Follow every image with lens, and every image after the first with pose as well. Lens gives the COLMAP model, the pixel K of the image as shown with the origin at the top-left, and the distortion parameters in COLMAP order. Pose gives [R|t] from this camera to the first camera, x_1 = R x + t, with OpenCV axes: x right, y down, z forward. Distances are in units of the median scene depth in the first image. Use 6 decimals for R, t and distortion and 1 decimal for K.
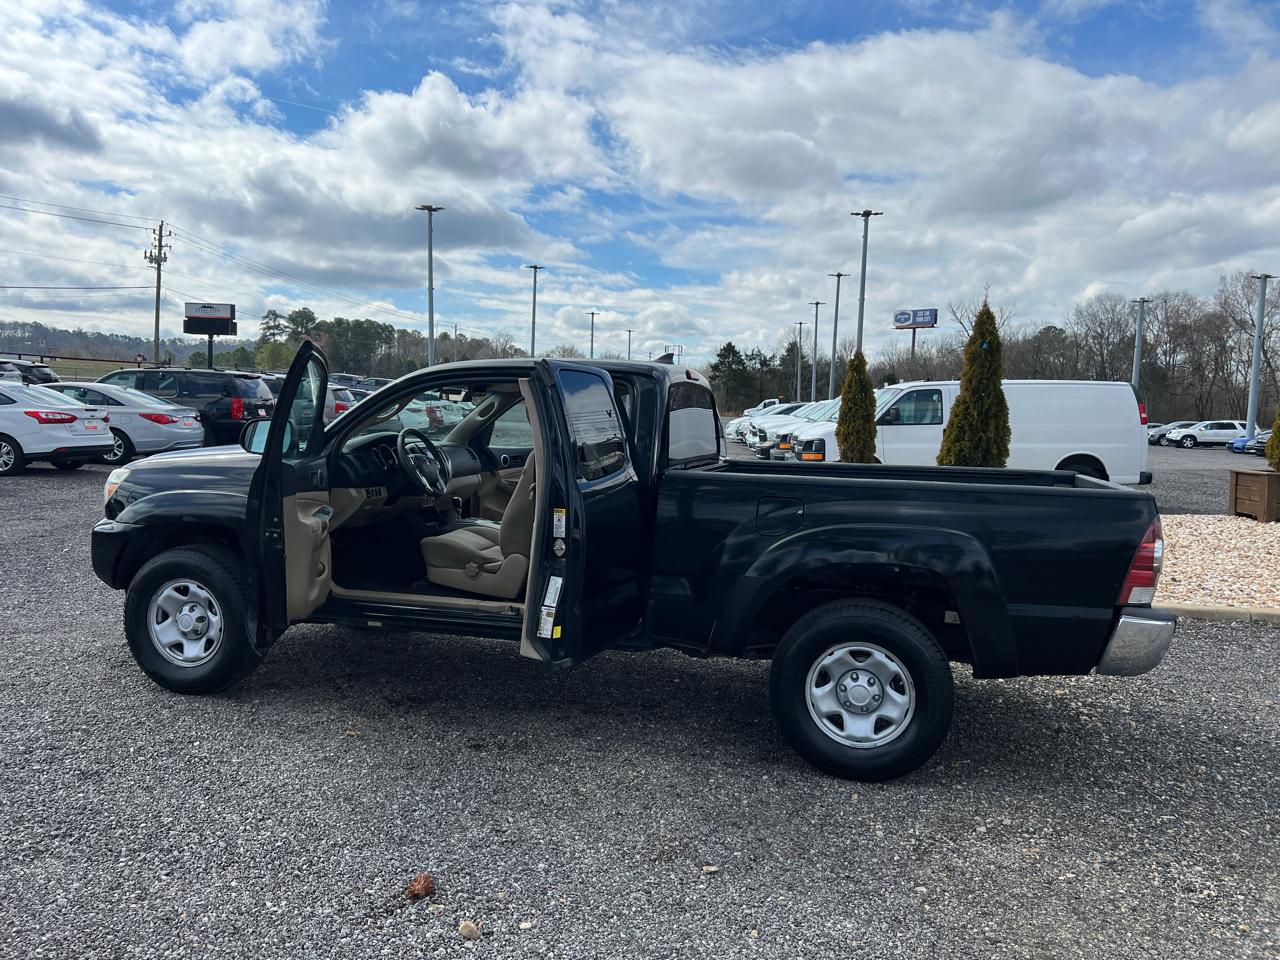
lens RADIAL K [[961.4, 0, 635.0], [0, 961.4, 479.0], [0, 0, 1]] dist [0.056808, -0.063505]
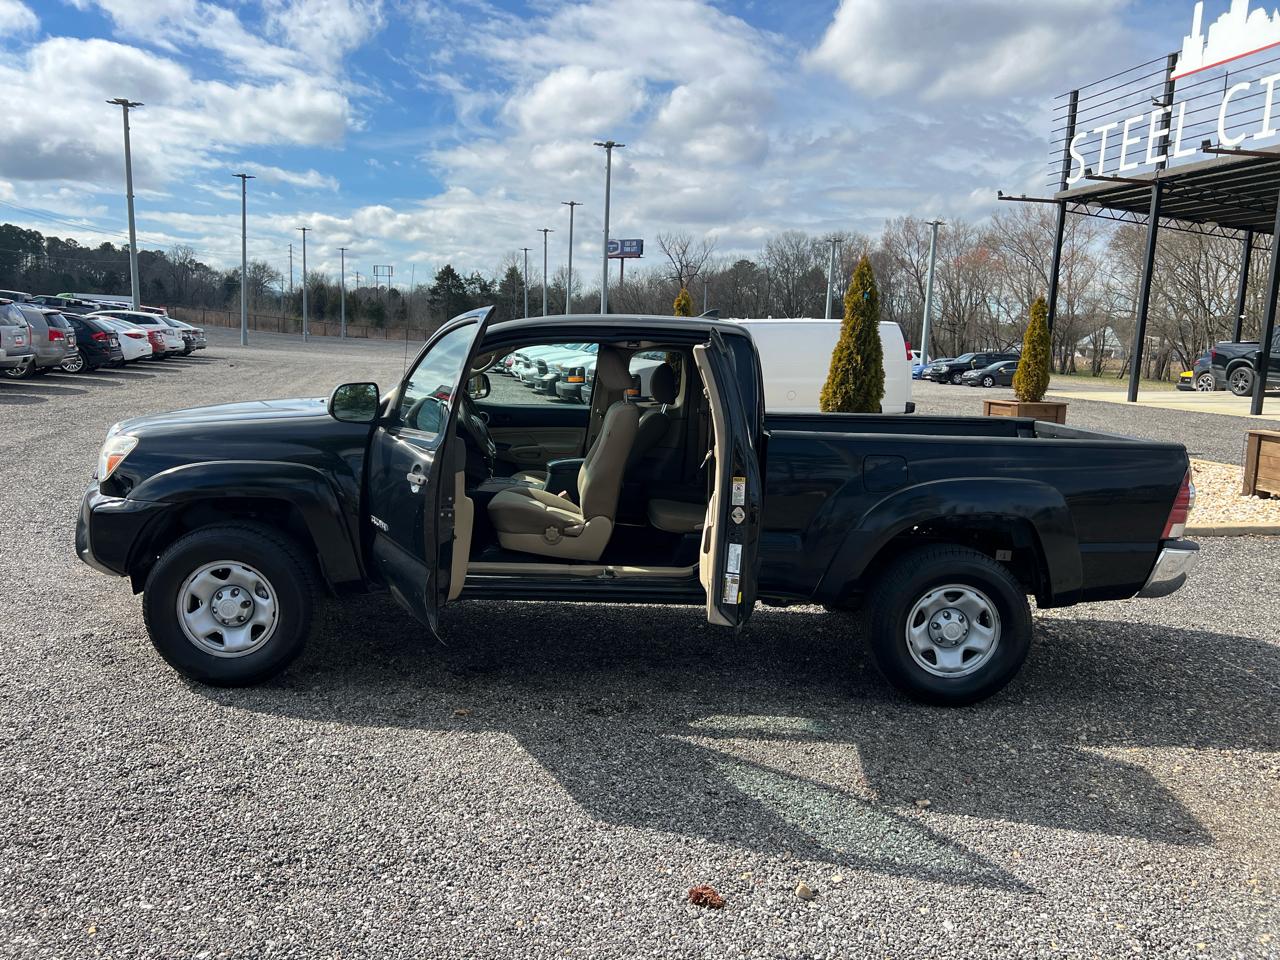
lens RADIAL K [[961.4, 0, 636.5], [0, 961.4, 467.7], [0, 0, 1]] dist [0.056808, -0.063505]
pose [[0.955193, -0.032646, 0.294178, -0.212066], [0.013384, 0.997646, 0.067254, -0.021331], [-0.295681, -0.060303, 0.953381, 0.027467]]
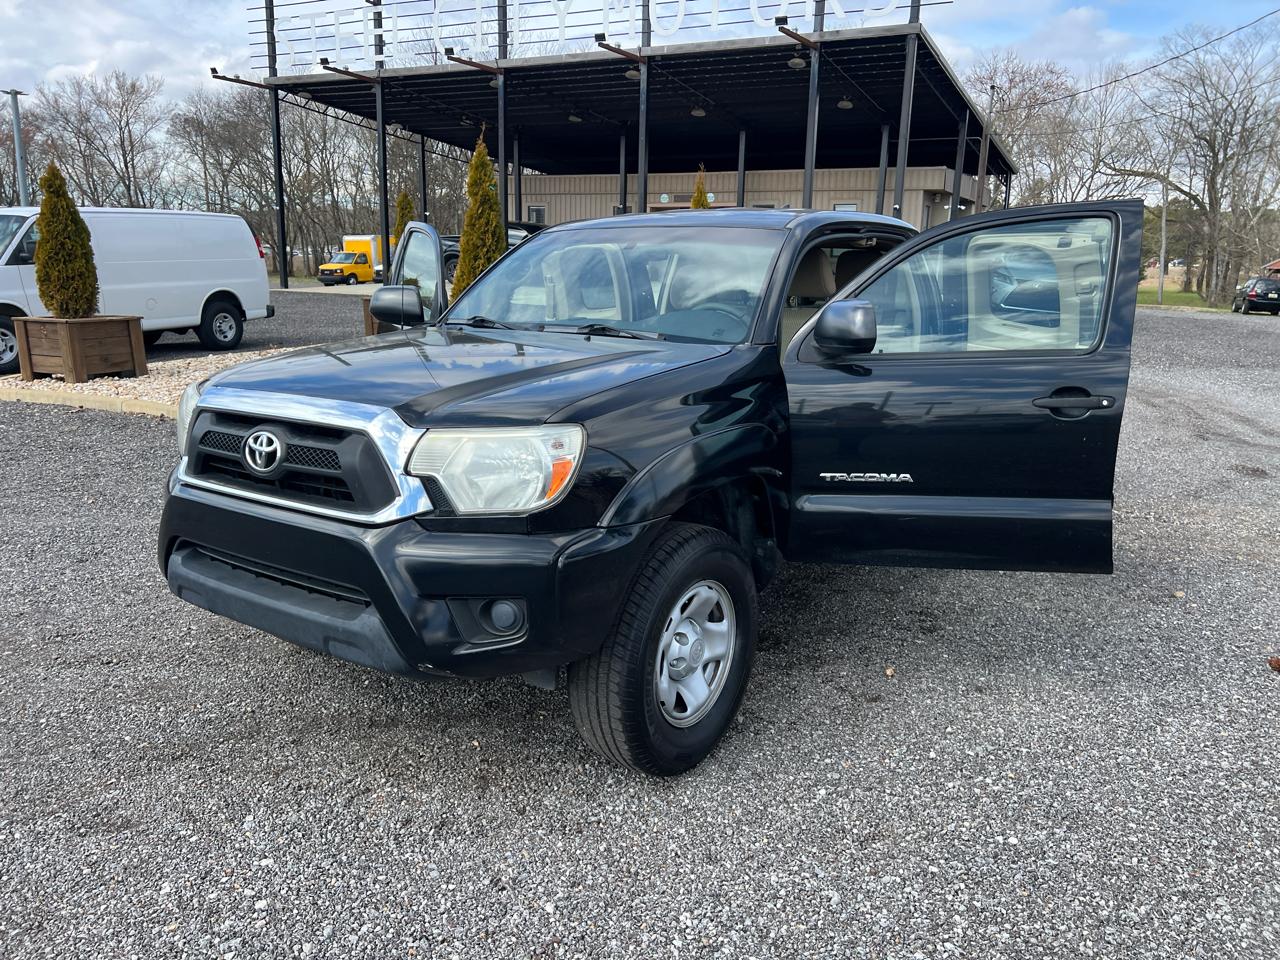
lens RADIAL K [[961.4, 0, 641.6], [0, 961.4, 475.1], [0, 0, 1]] dist [0.056808, -0.063505]
pose [[0.355558, -0.225073, 0.907150, -0.581216], [0.064485, 0.974167, 0.216426, -0.054333], [-0.932427, -0.018455, 0.360887, 0.478221]]
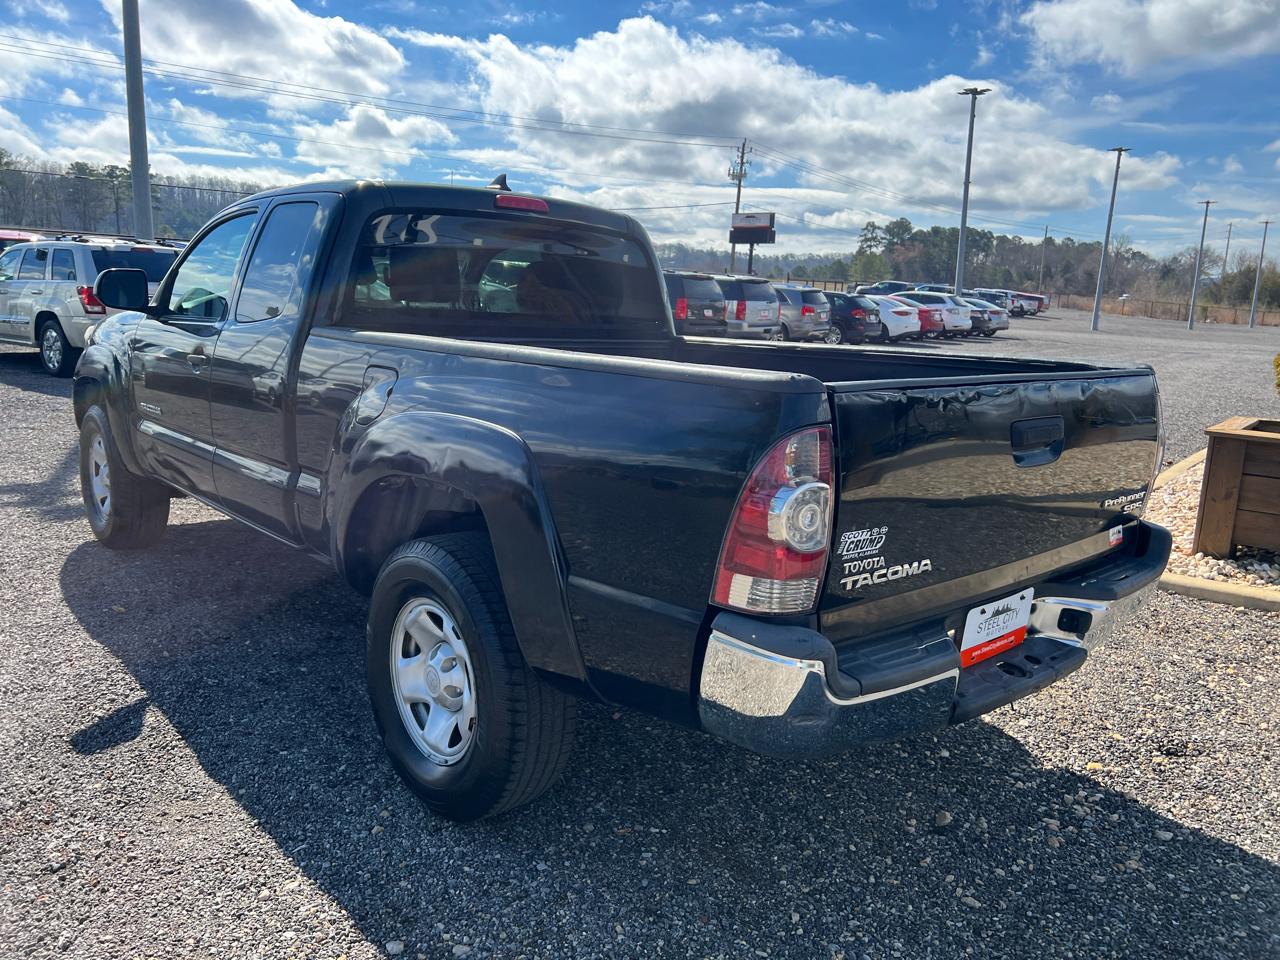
lens RADIAL K [[961.4, 0, 644.3], [0, 961.4, 499.4], [0, 0, 1]] dist [0.056808, -0.063505]
pose [[0.834143, 0.110241, -0.540419, 0.328890], [-0.050772, 0.991009, 0.123790, 0.009385], [0.549207, -0.075820, 0.832240, 0.269852]]
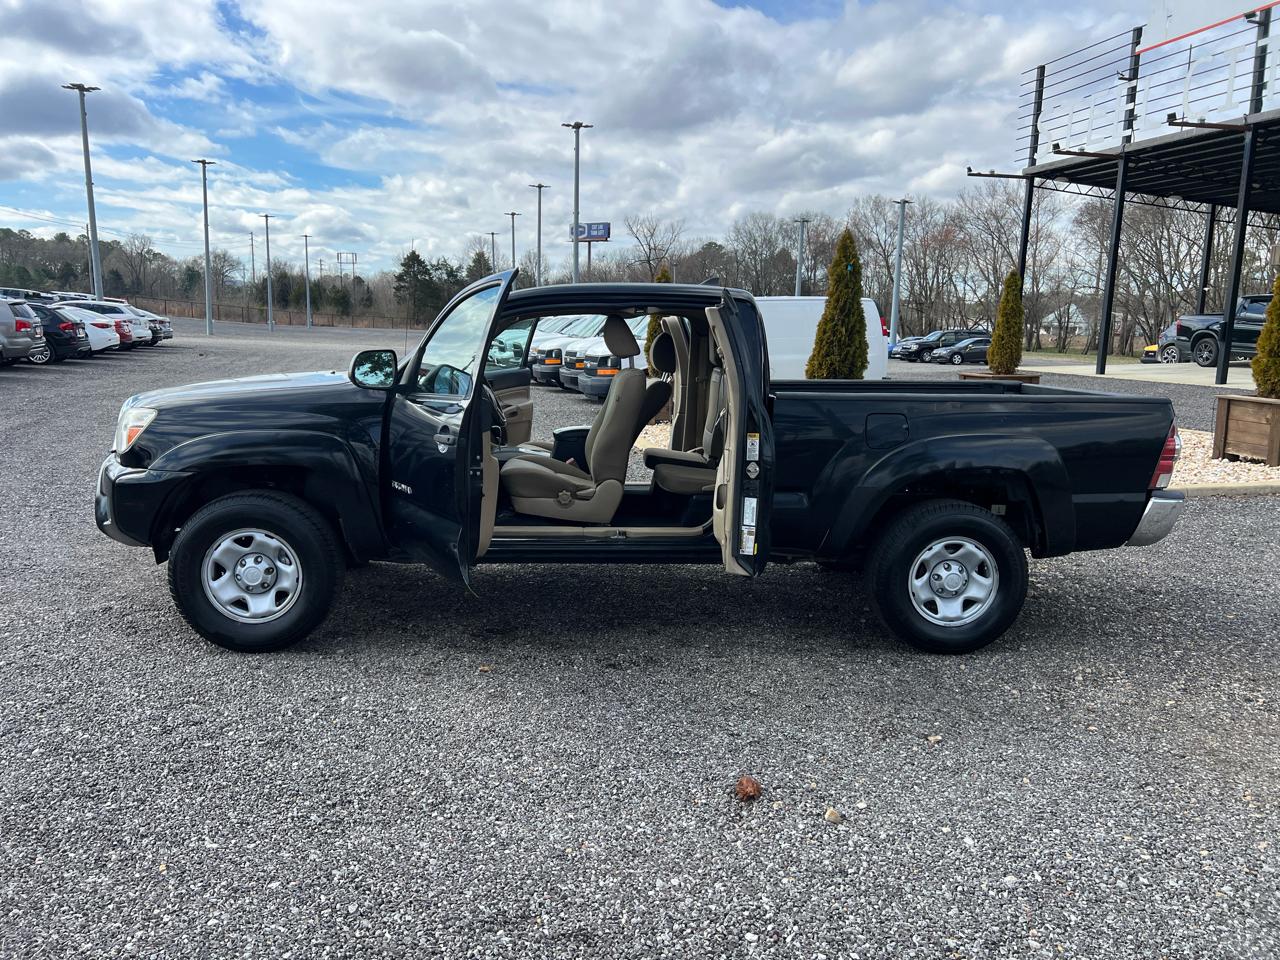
lens RADIAL K [[961.4, 0, 634.0], [0, 961.4, 476.2], [0, 0, 1]] dist [0.056808, -0.063505]
pose [[0.945802, -0.059425, 0.319259, -0.239028], [0.031488, 0.995264, 0.091969, -0.010390], [-0.323213, -0.076931, 0.943194, 0.018769]]
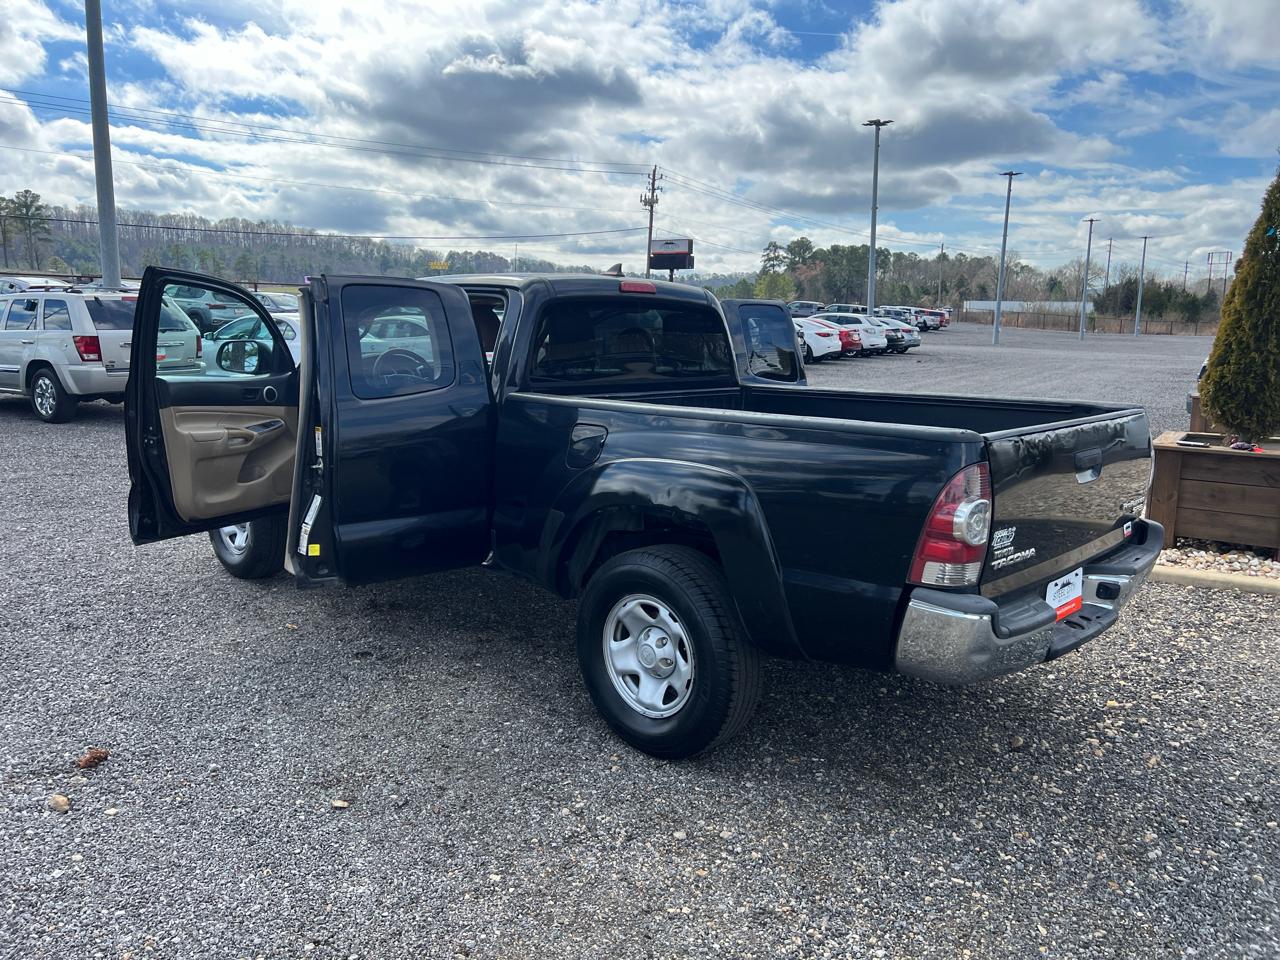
lens RADIAL K [[961.4, 0, 628.3], [0, 961.4, 496.2], [0, 0, 1]] dist [0.056808, -0.063505]
pose [[0.874165, 0.066121, -0.481107, 0.299858], [-0.021694, 0.995015, 0.097332, -0.000271], [0.485145, -0.074647, 0.871242, 0.125900]]
